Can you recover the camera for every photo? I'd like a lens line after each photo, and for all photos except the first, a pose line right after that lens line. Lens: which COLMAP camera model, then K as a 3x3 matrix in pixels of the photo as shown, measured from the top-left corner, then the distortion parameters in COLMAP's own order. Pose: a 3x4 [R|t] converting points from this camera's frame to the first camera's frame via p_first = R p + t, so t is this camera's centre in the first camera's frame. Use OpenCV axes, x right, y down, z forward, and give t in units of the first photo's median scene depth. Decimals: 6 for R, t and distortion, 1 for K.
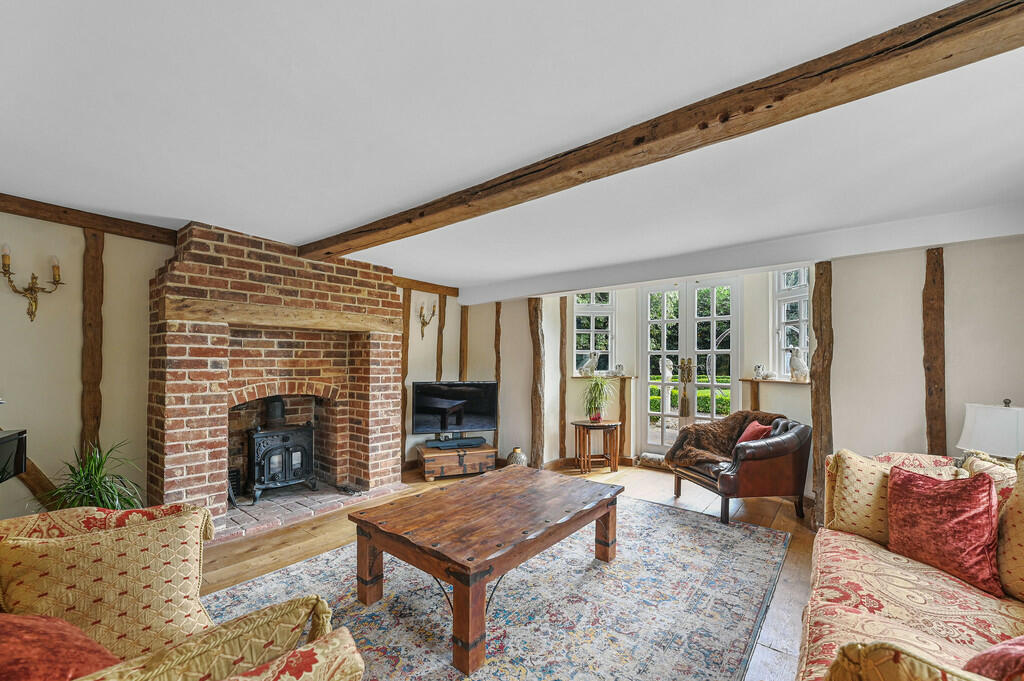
lens RADIAL K [[411.0, 0, 516.1], [0, 411.0, 364.3], [0, 0, 1]] dist [-0.014622, 0.000072]
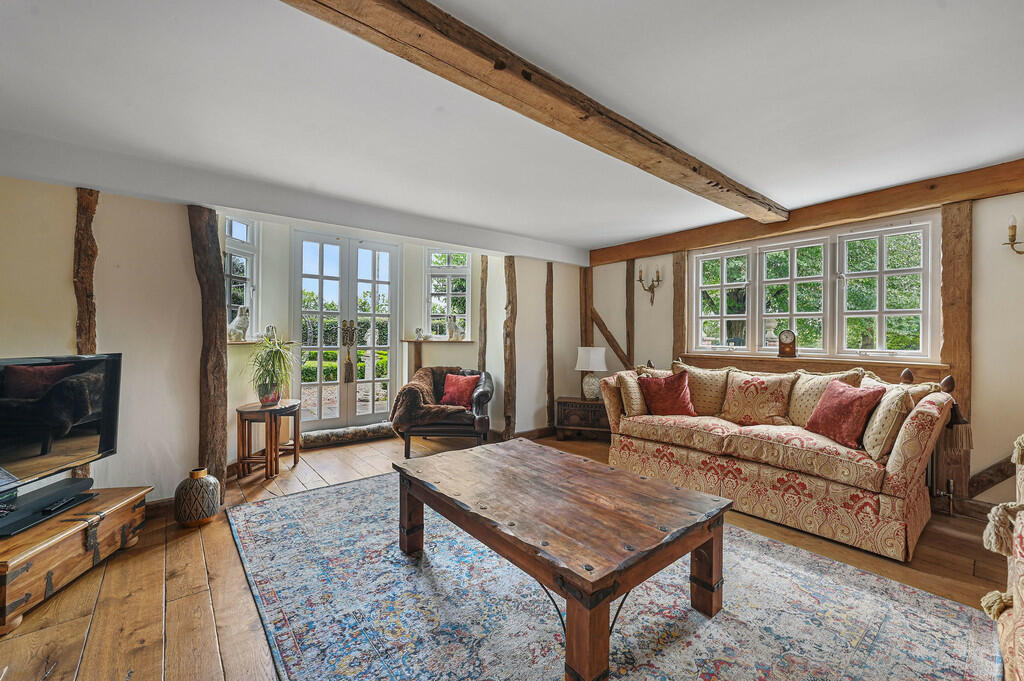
lens RADIAL K [[411.0, 0, 510.6], [0, 411.0, 335.3], [0, 0, 1]] dist [-0.014622, 0.000072]
pose [[0.202588, -0.001896, 0.979262, -0.709230], [-0.002867, 0.999993, 0.002529, 0.028484], [-0.979260, -0.003320, 0.202581, 0.741023]]
